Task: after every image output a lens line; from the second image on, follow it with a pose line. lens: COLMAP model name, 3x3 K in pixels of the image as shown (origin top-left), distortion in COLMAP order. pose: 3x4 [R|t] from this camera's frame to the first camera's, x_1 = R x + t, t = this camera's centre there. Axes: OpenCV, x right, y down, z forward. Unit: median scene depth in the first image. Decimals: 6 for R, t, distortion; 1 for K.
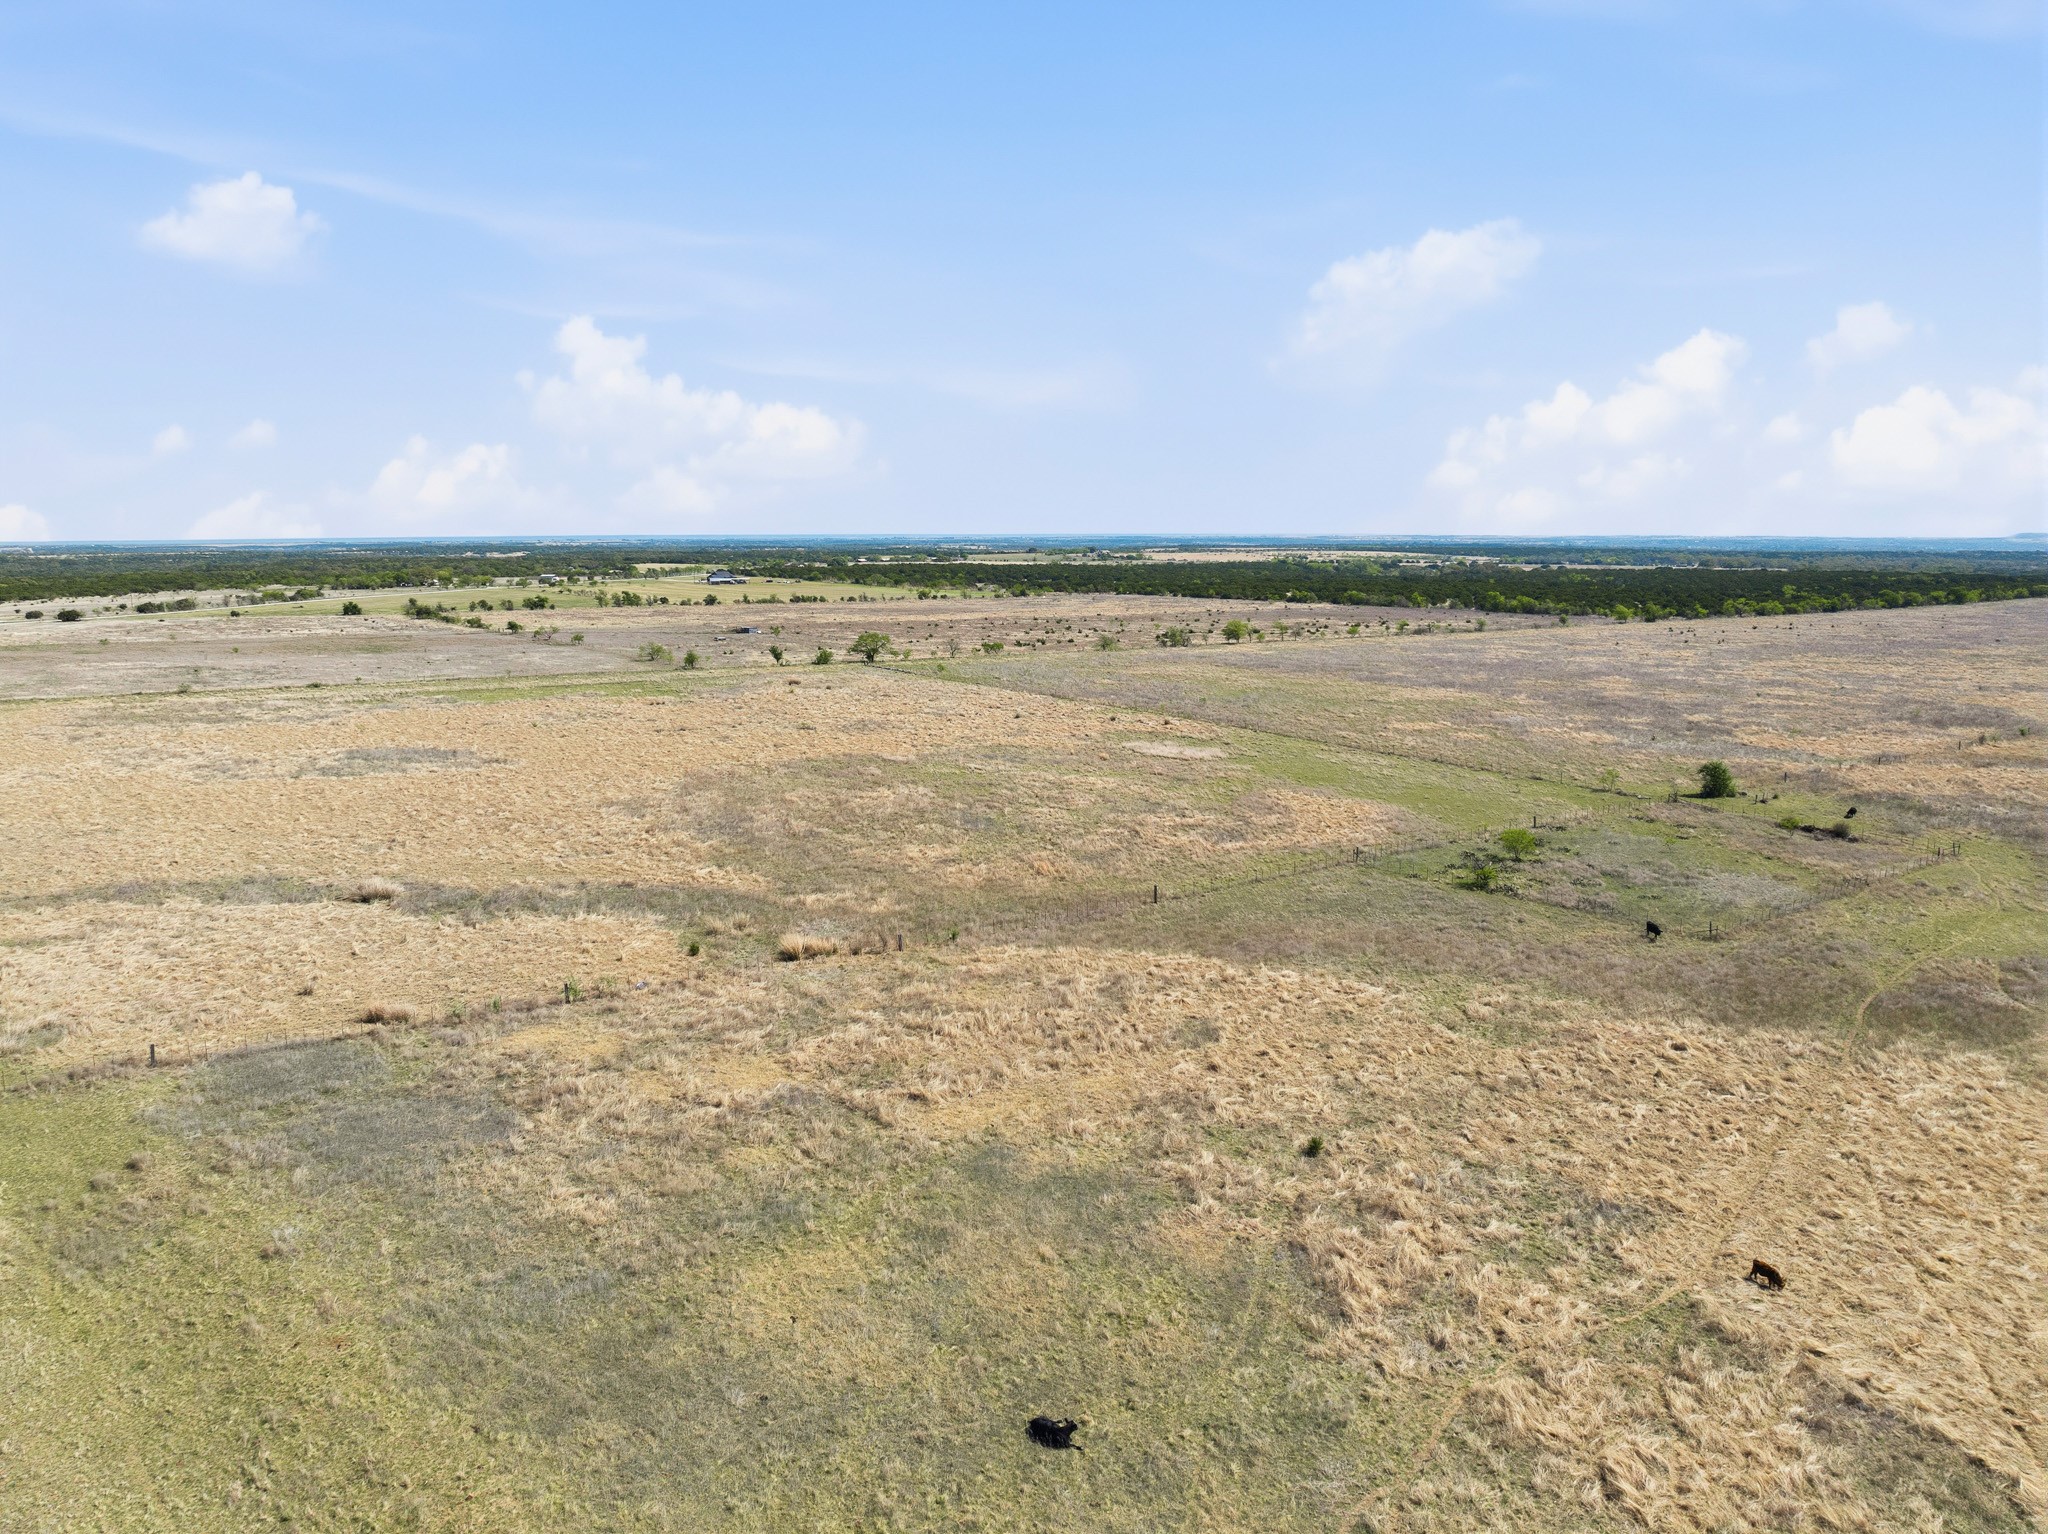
lens RADIAL K [[1441.8, 0, 1025.8], [0, 1441.8, 759.7], [0, 0, 1]] dist [-0.041951, 0.009198]
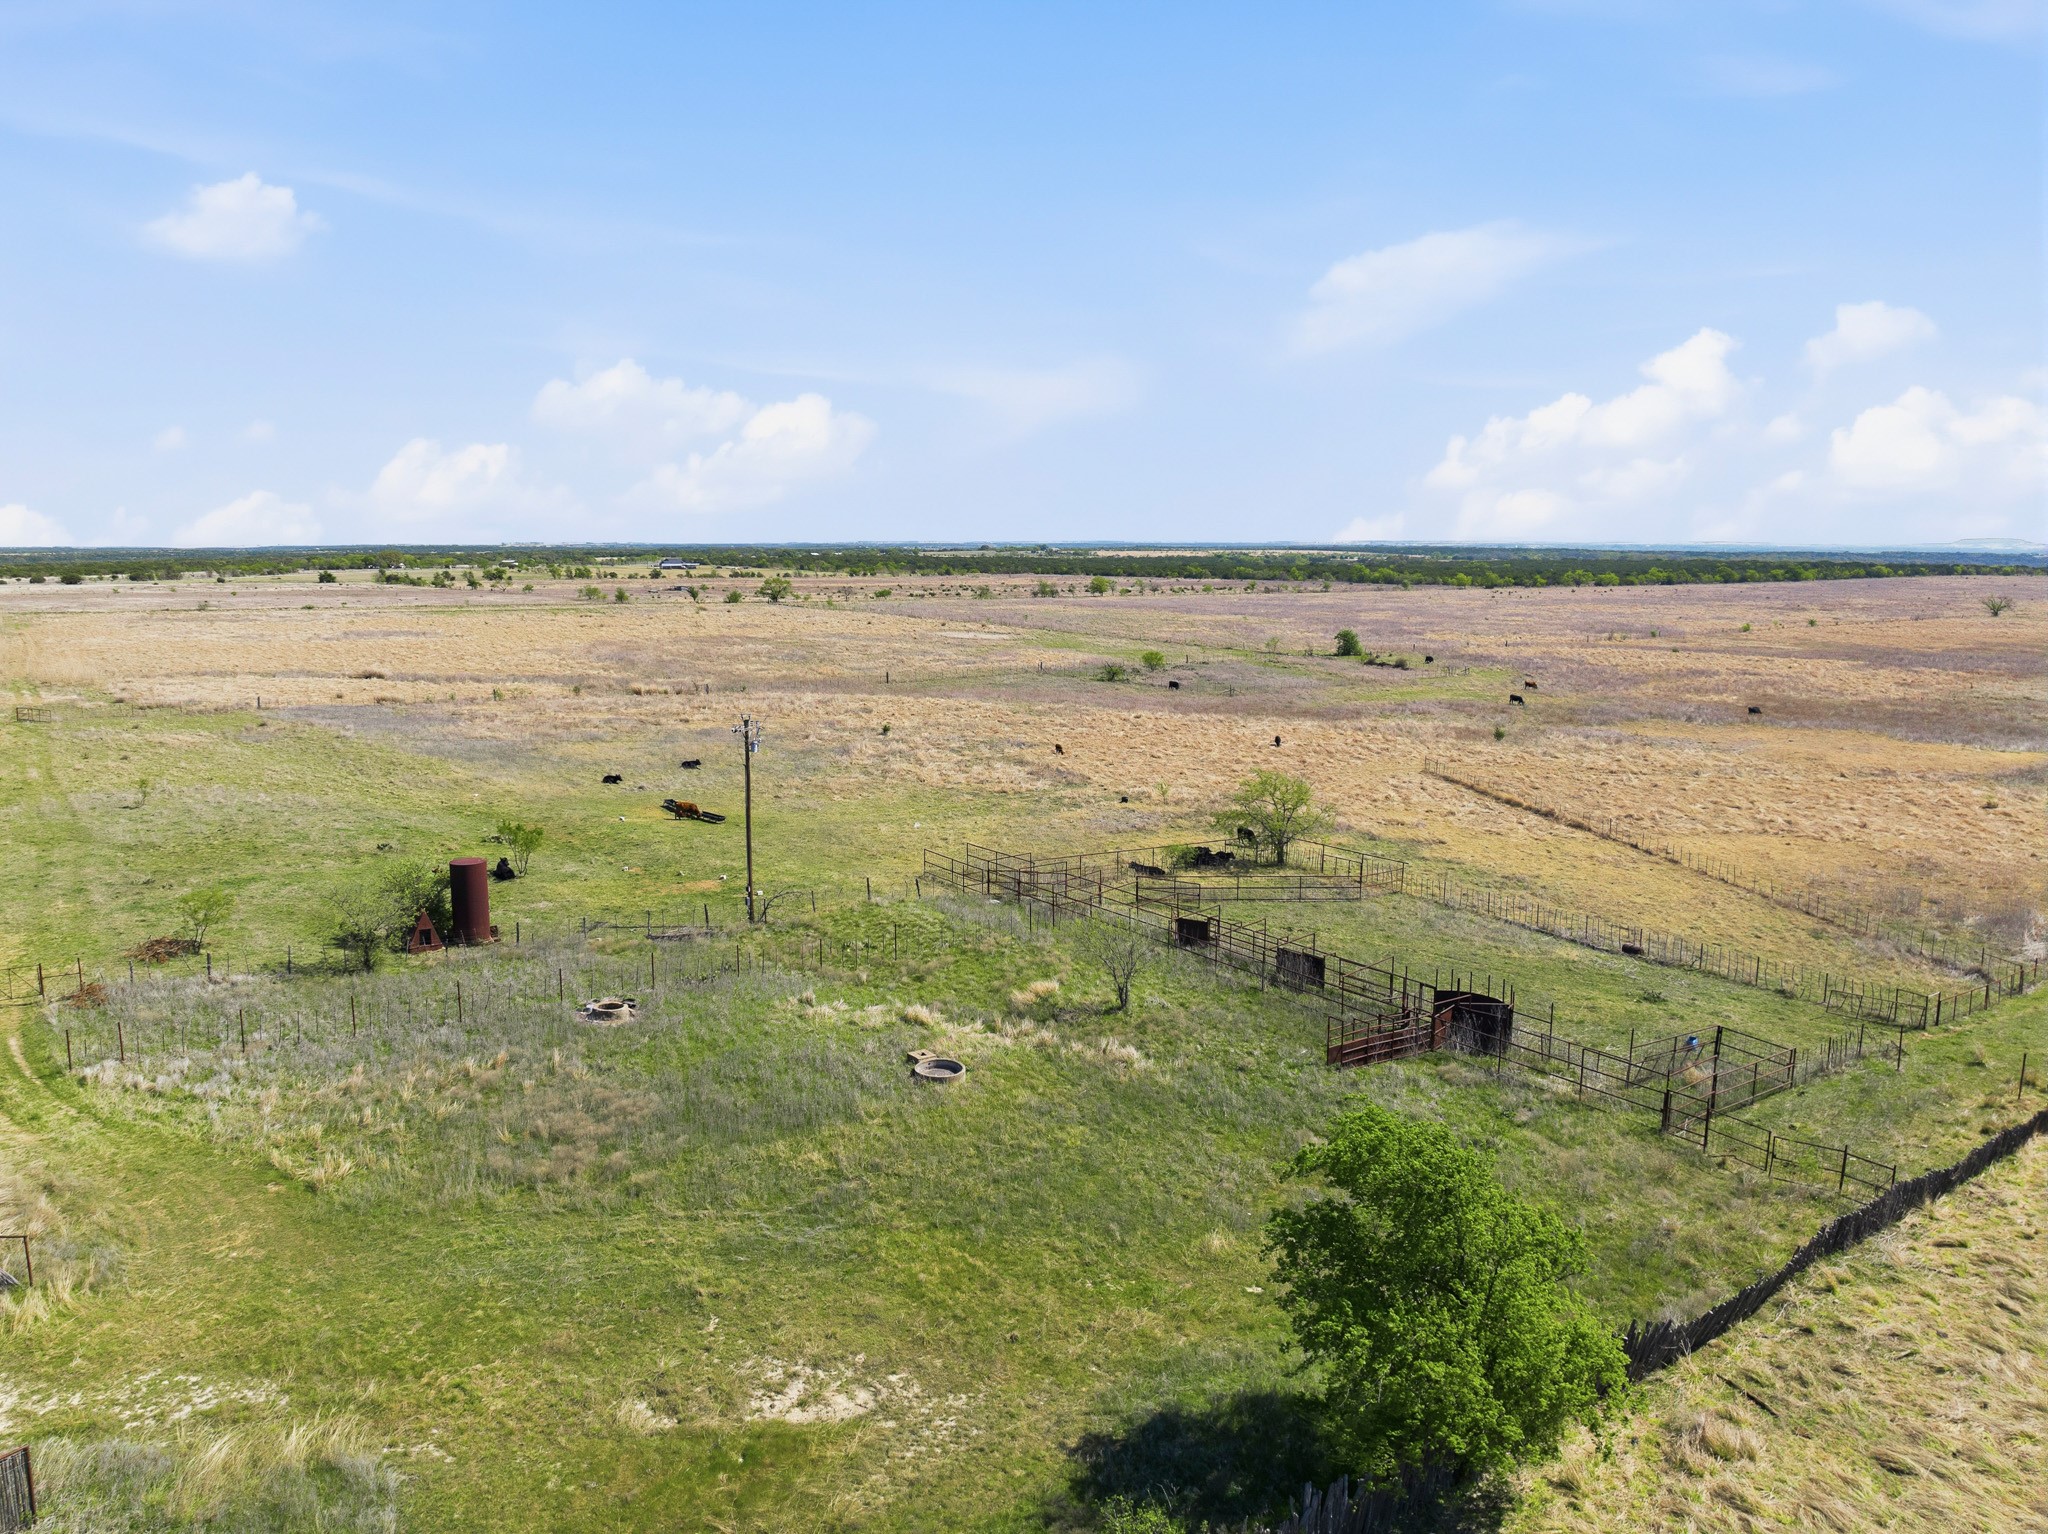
lens RADIAL K [[1445.9, 0, 1028.1], [0, 1445.9, 739.7], [0, 0, 1]] dist [-0.042983, 0.006716]
pose [[0.999723, -0.000779, 0.023539, 0.043909], [0.001208, 0.999833, -0.018209, 0.040466], [-0.023521, 0.018232, 0.999557, -0.115556]]
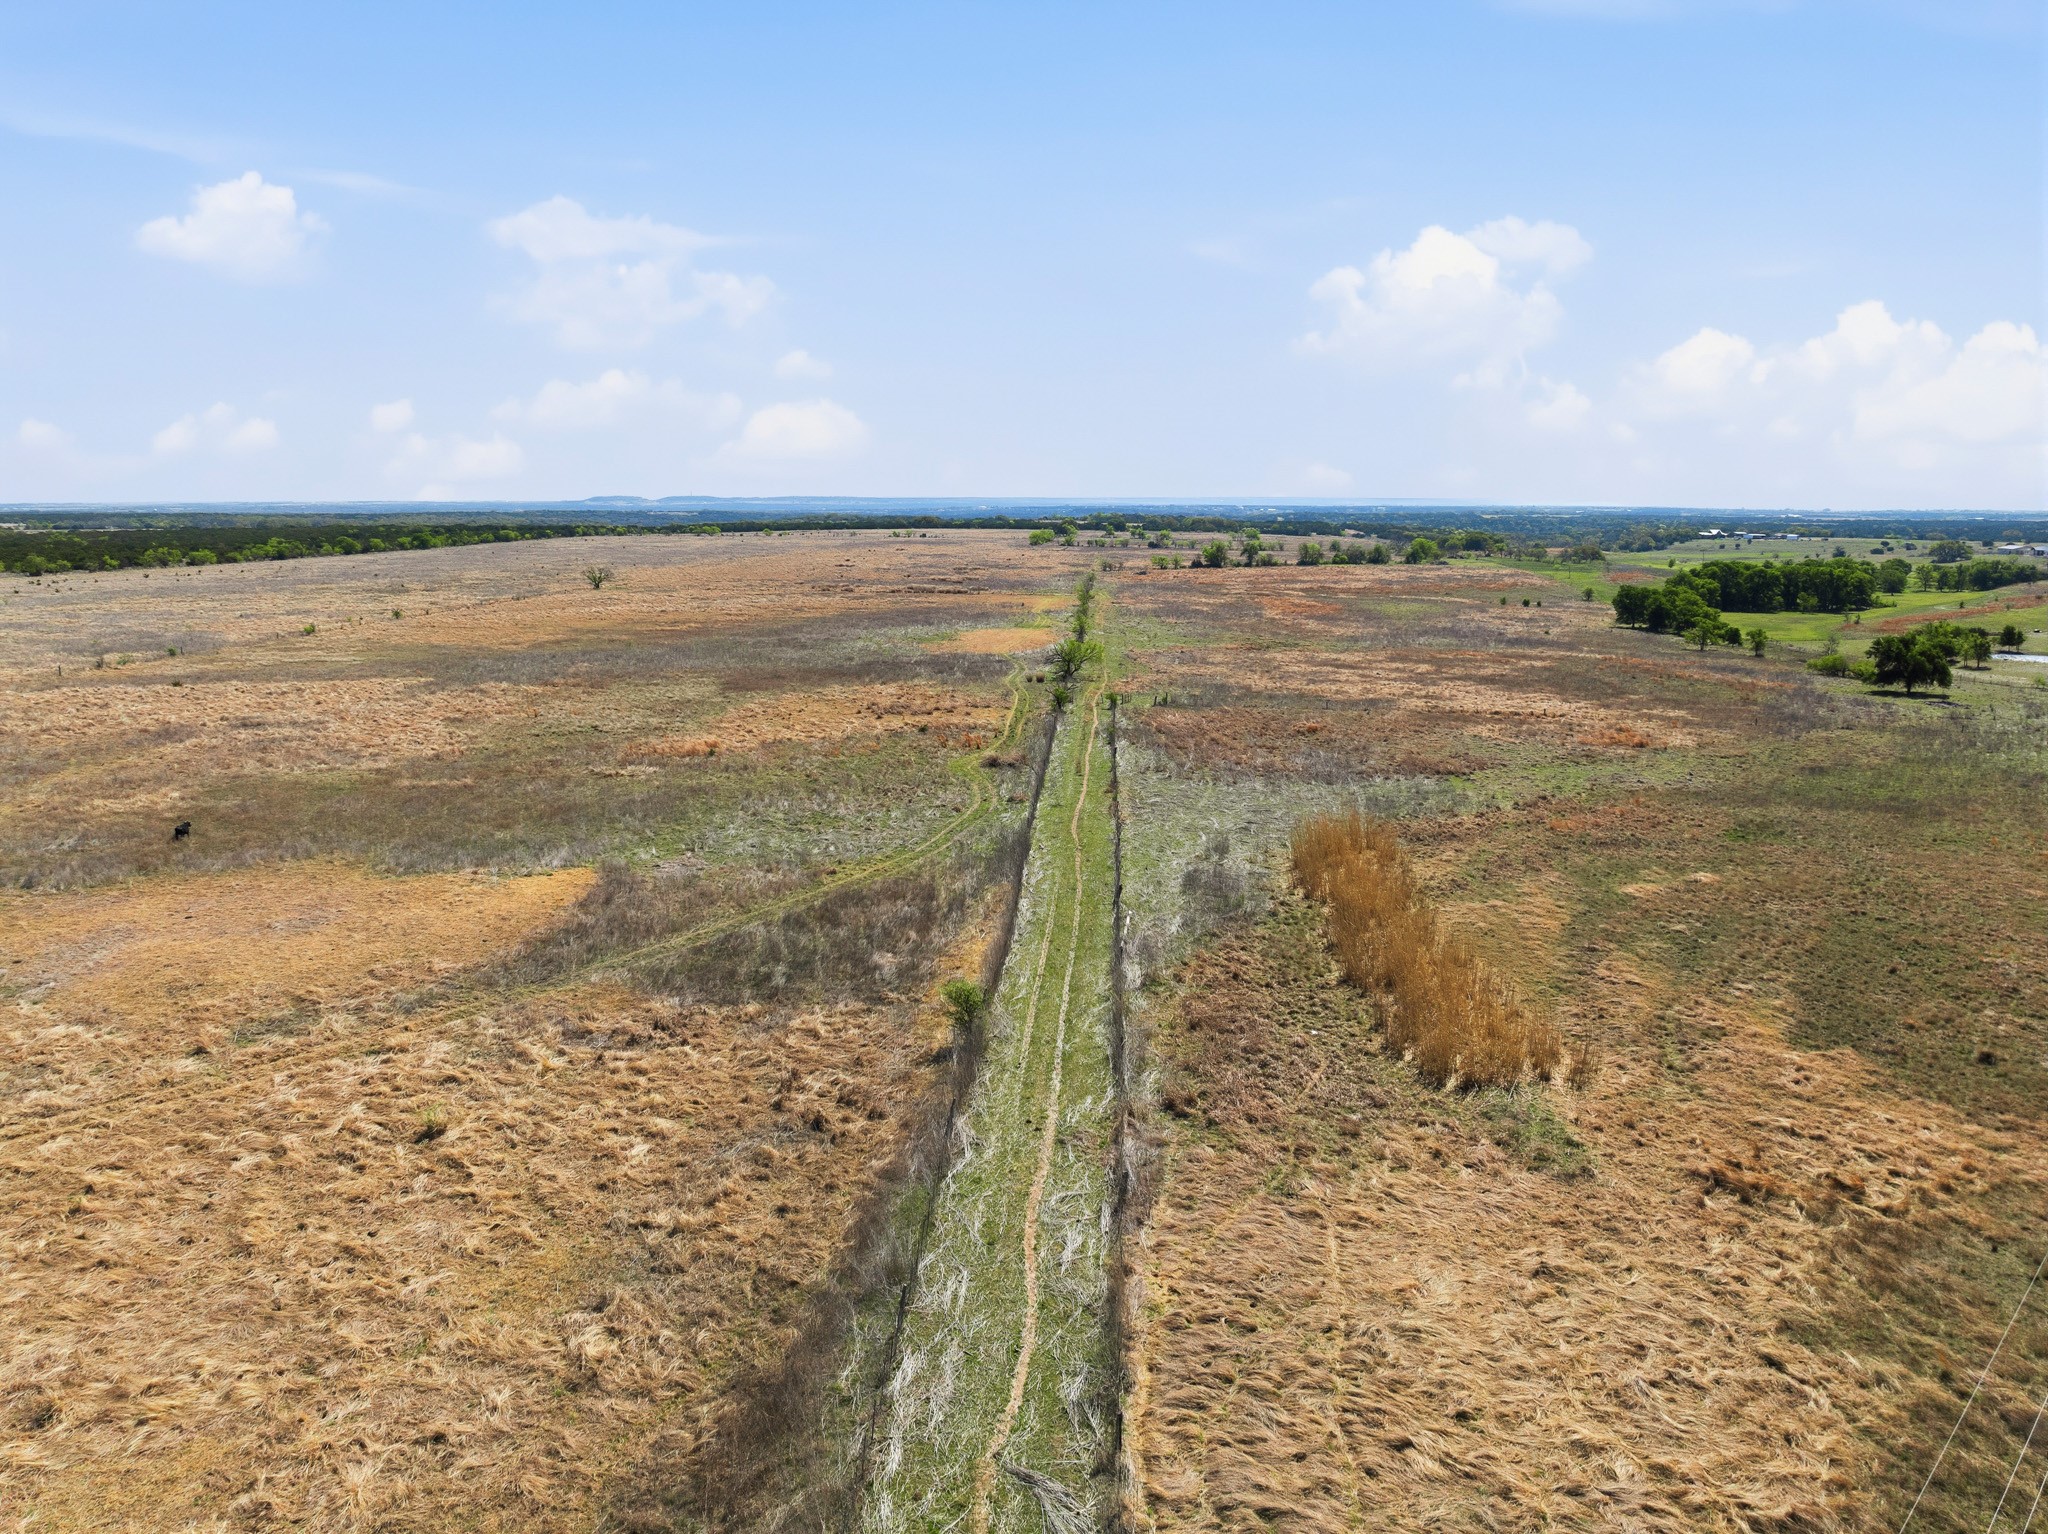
lens RADIAL K [[1445.9, 0, 1028.1], [0, 1445.9, 739.7], [0, 0, 1]] dist [-0.042983, 0.006716]
pose [[0.630097, -0.123611, 0.766615, 0.133603], [0.117145, 0.991081, 0.063521, 0.018548], [-0.767629, 0.049780, 0.638958, -0.019431]]
